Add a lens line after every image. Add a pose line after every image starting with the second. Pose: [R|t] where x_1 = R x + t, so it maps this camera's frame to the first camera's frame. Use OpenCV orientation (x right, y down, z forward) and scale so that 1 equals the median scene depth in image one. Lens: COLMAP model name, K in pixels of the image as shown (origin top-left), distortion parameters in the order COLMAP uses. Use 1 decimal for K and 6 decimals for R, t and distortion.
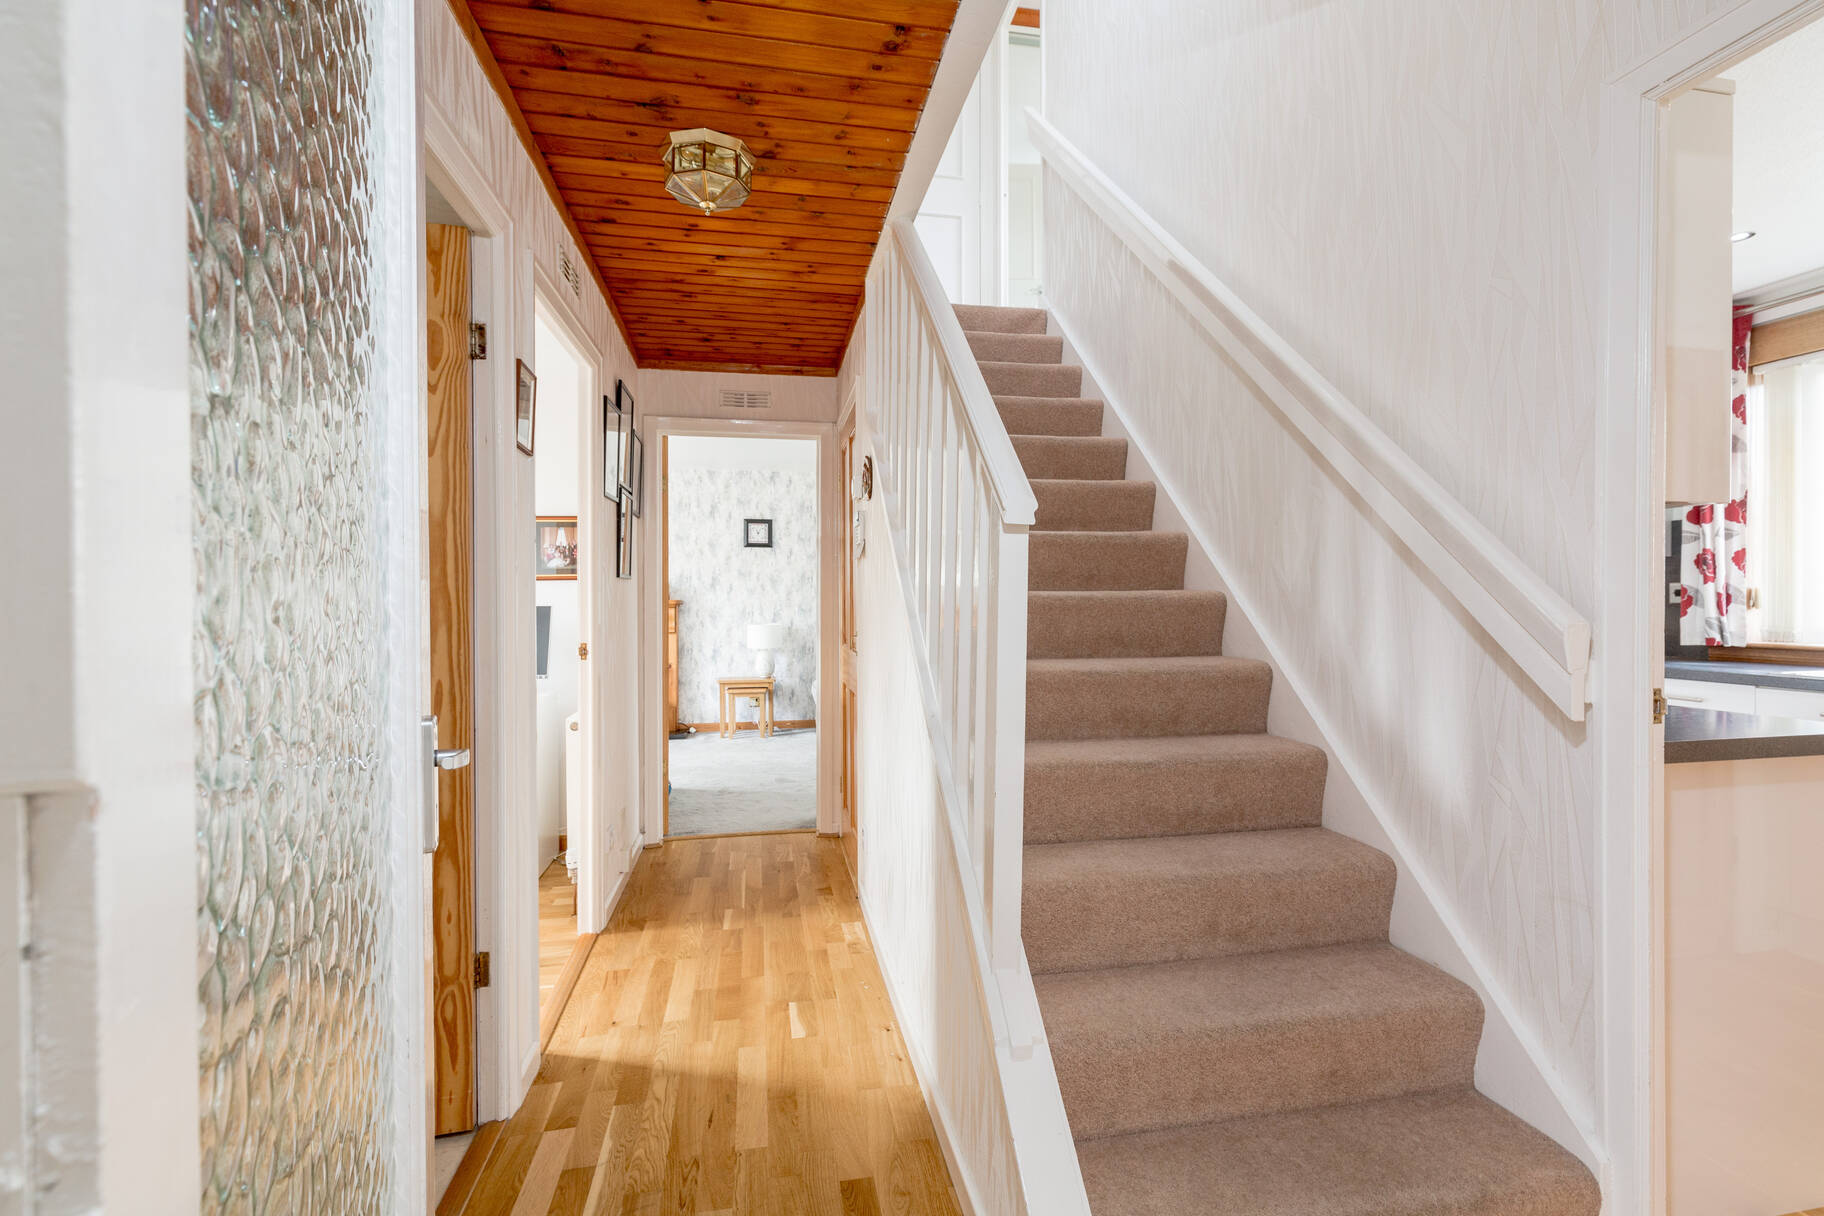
lens RADIAL K [[825.7, 0, 915.6], [0, 825.7, 604.8], [0, 0, 1]] dist [-0.002448, -0.000027]
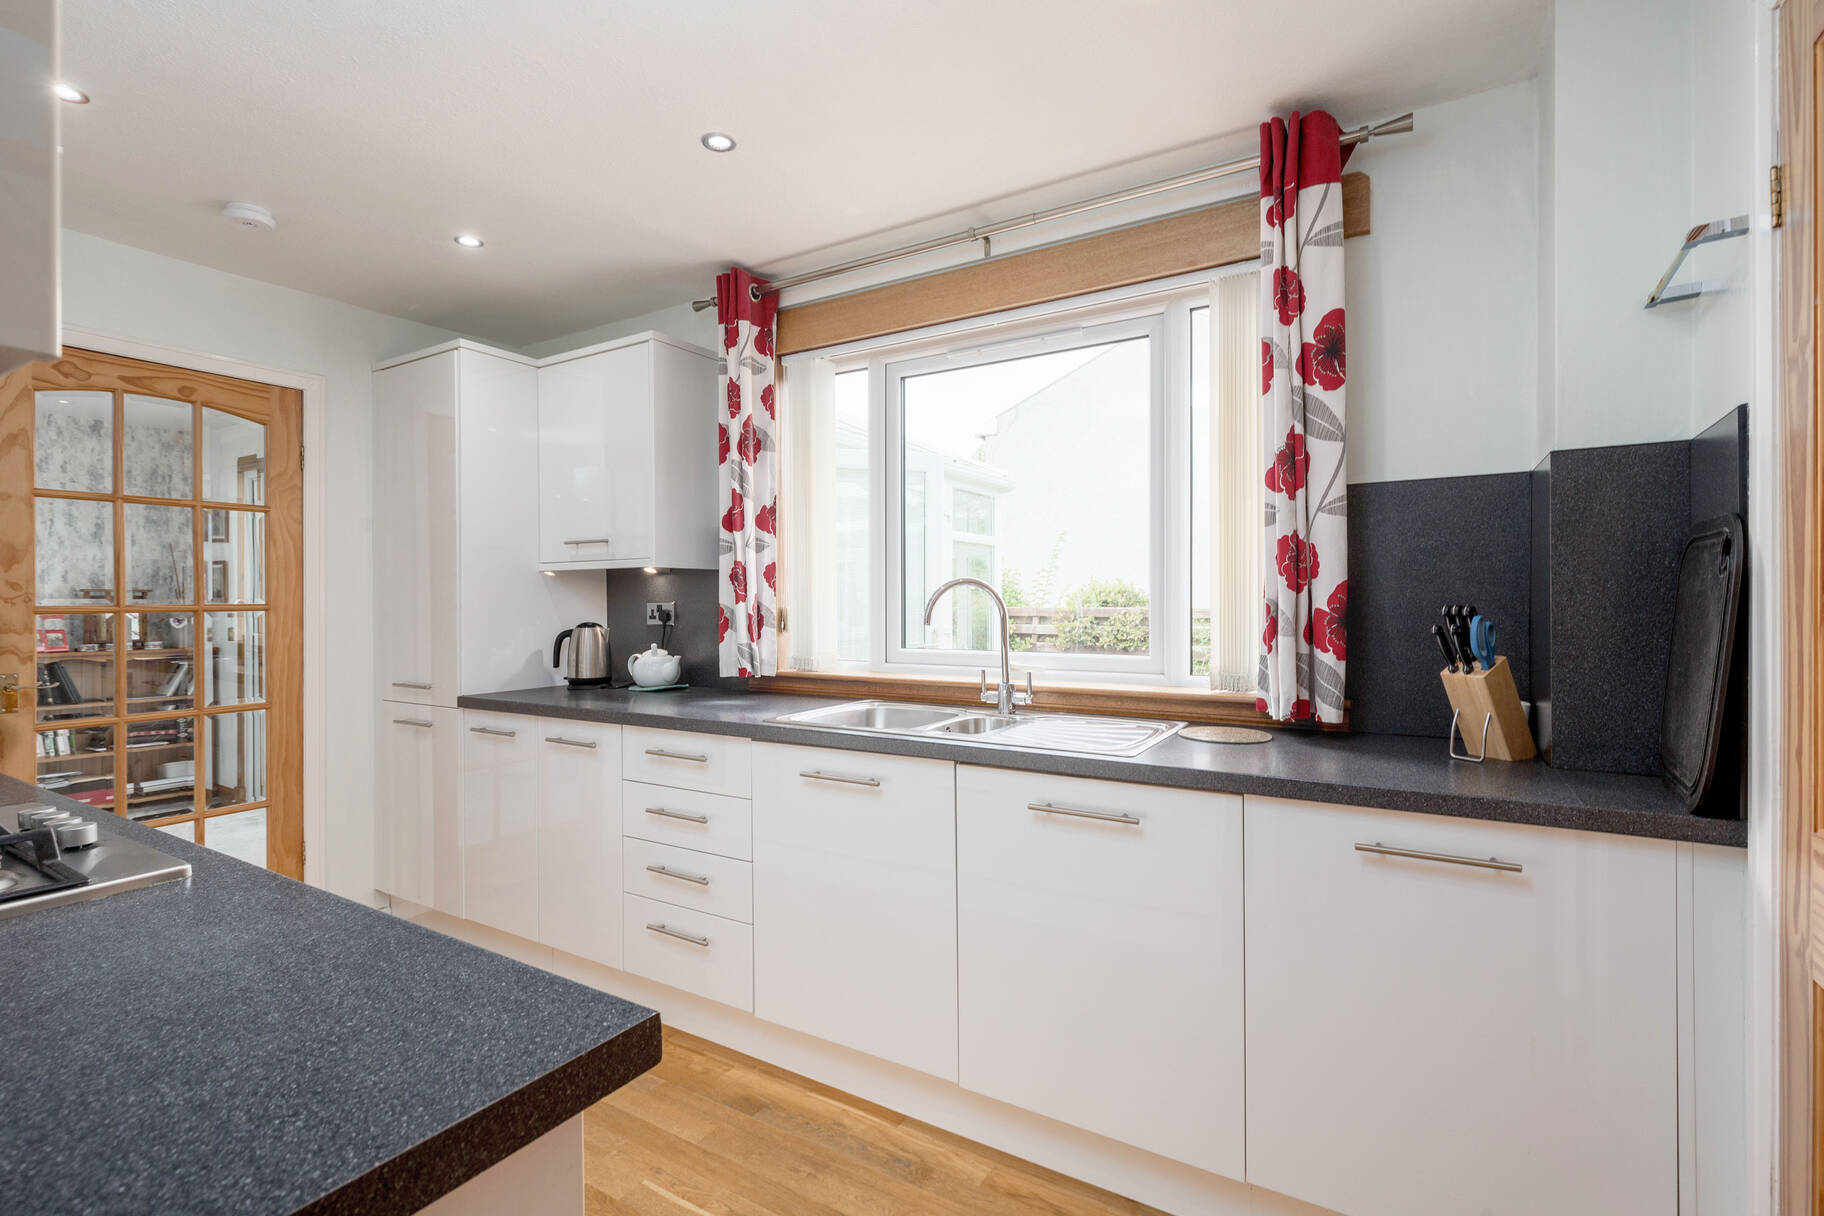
lens RADIAL K [[825.7, 0, 917.0], [0, 825.7, 604.1], [0, 0, 1]] dist [-0.002448, -0.000027]
pose [[0.680580, -0.002037, 0.732671, 0.472142], [0.011223, 0.999908, -0.007645, -0.016331], [-0.732588, 0.013426, 0.680540, 0.299910]]
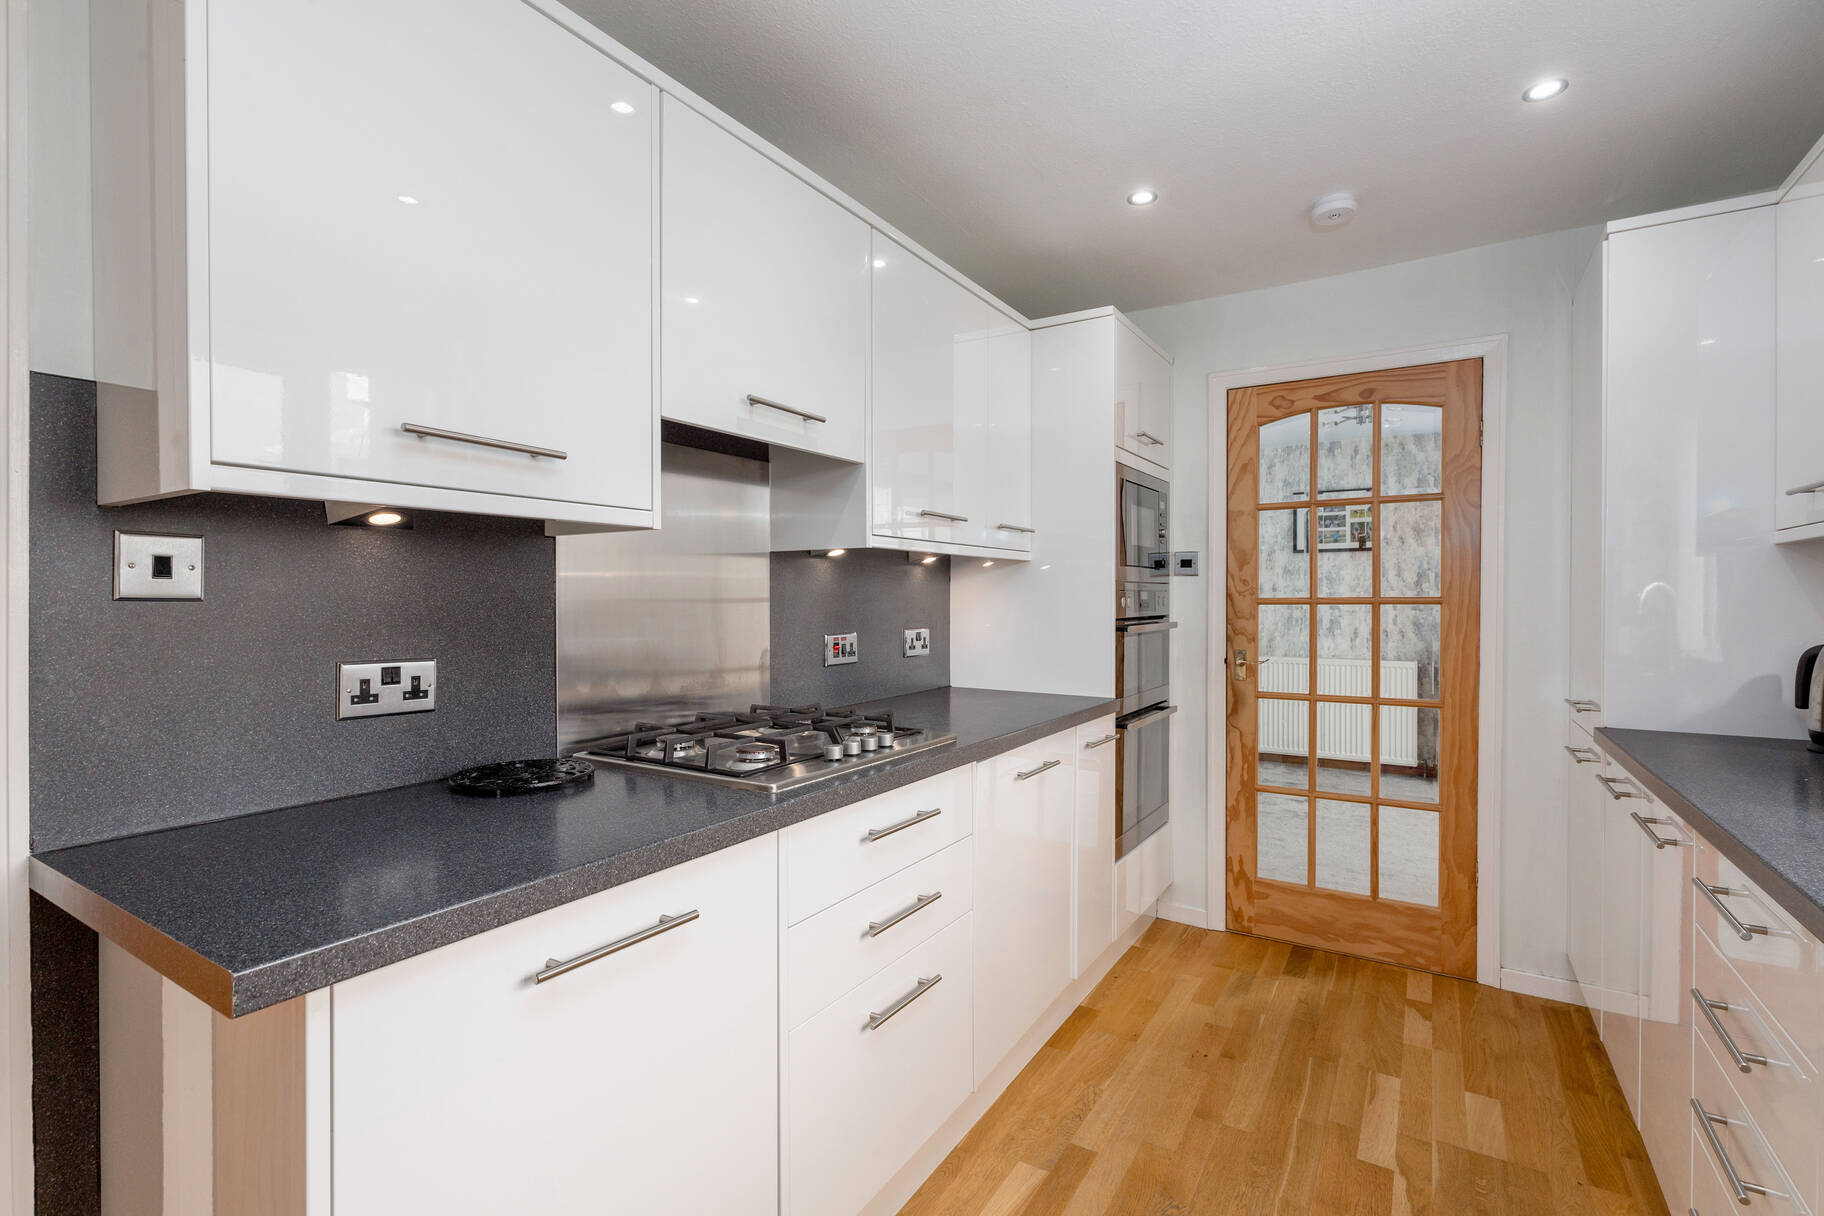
lens RADIAL K [[825.7, 0, 914.9], [0, 825.7, 603.6], [0, 0, 1]] dist [-0.002448, -0.000027]
pose [[0.722486, 0.007659, -0.691343, 0.721577], [-0.010463, 0.999945, 0.000143, -0.018111], [0.691306, 0.007130, 0.722527, 0.397822]]
